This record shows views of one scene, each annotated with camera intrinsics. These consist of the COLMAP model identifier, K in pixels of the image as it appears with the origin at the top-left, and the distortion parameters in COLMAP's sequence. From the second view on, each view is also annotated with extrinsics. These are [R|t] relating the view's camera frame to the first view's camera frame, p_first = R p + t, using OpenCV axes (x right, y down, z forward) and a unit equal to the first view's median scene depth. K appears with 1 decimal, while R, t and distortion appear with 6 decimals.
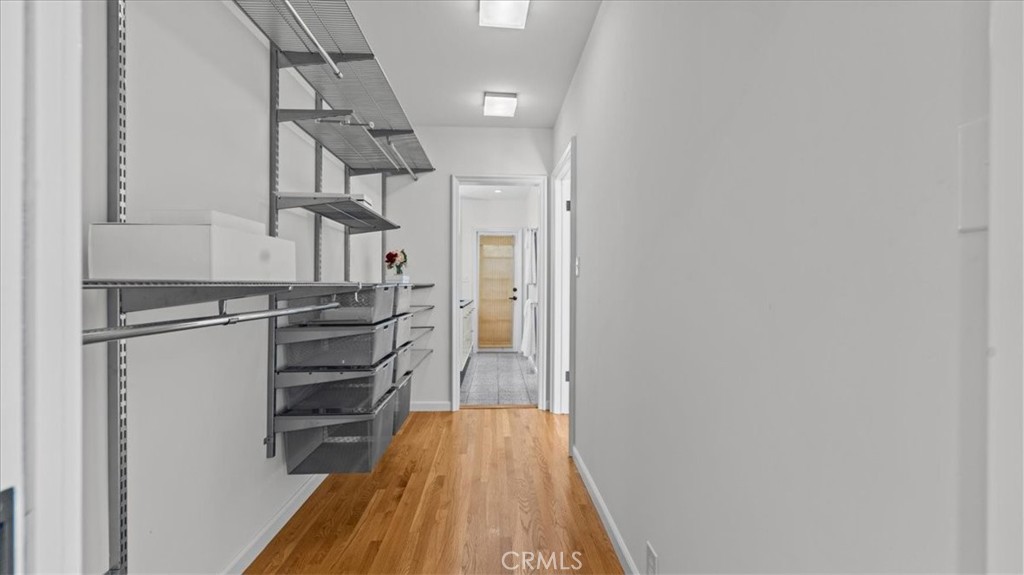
lens RADIAL K [[418.3, 0, 515.7], [0, 418.3, 284.5], [0, 0, 1]] dist [-0.001779, -0.000201]
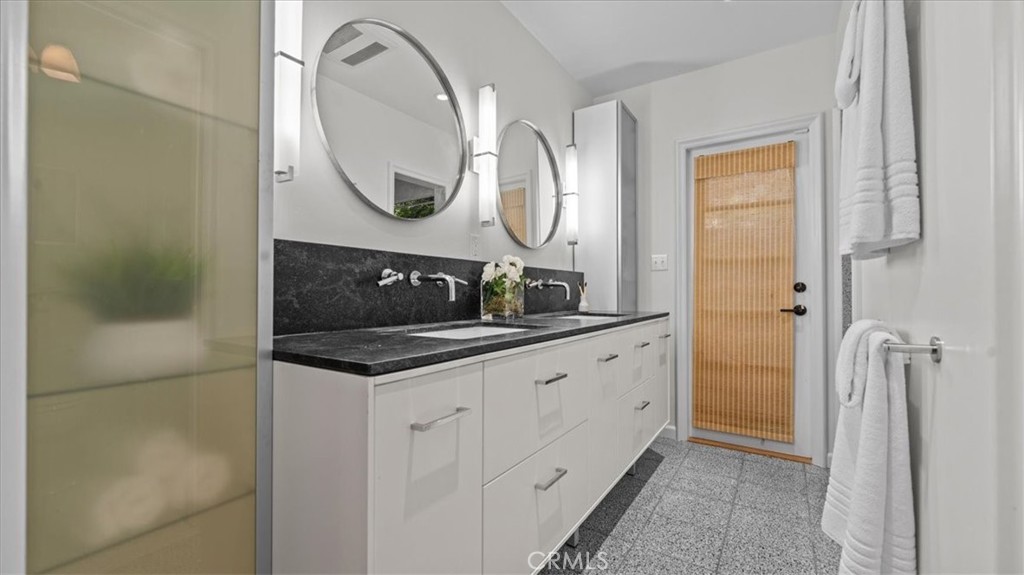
lens RADIAL K [[411.4, 0, 512.0], [0, 411.4, 287.5], [0, 0, 1]] dist [-0.000107, -0.000556]
pose [[0.803213, -0.008646, -0.595629, 0.010376], [0.001189, 0.999916, -0.012911, 0.016874], [0.595691, 0.009662, 0.803156, 0.562979]]
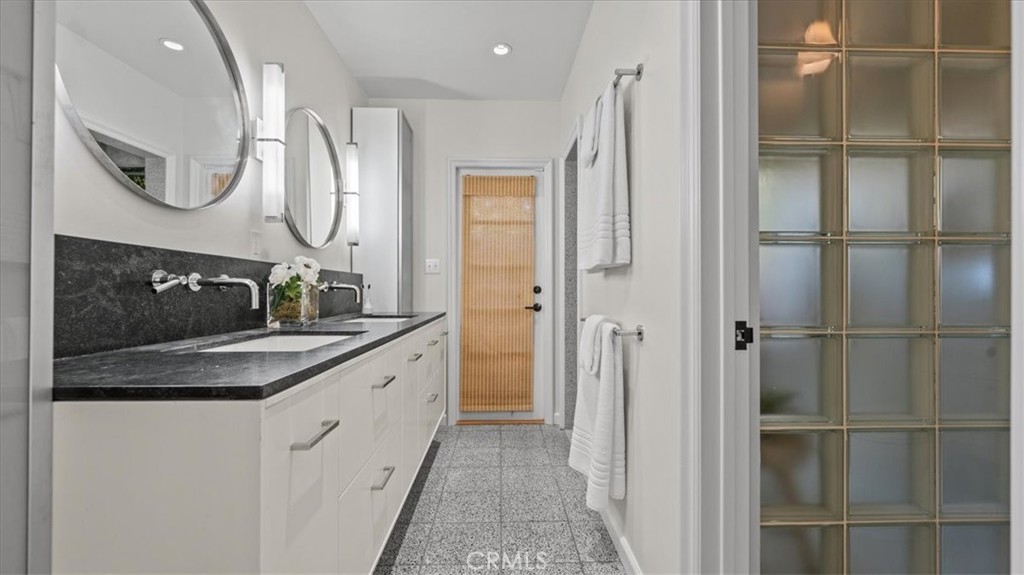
lens RADIAL K [[411.4, 0, 512.0], [0, 411.4, 287.5], [0, 0, 1]] dist [-0.000107, -0.000556]
pose [[0.999616, -0.002018, -0.027631, -0.017653], [0.001813, 0.999971, -0.007442, 0.013258], [0.027645, 0.007389, 0.999590, 0.534311]]
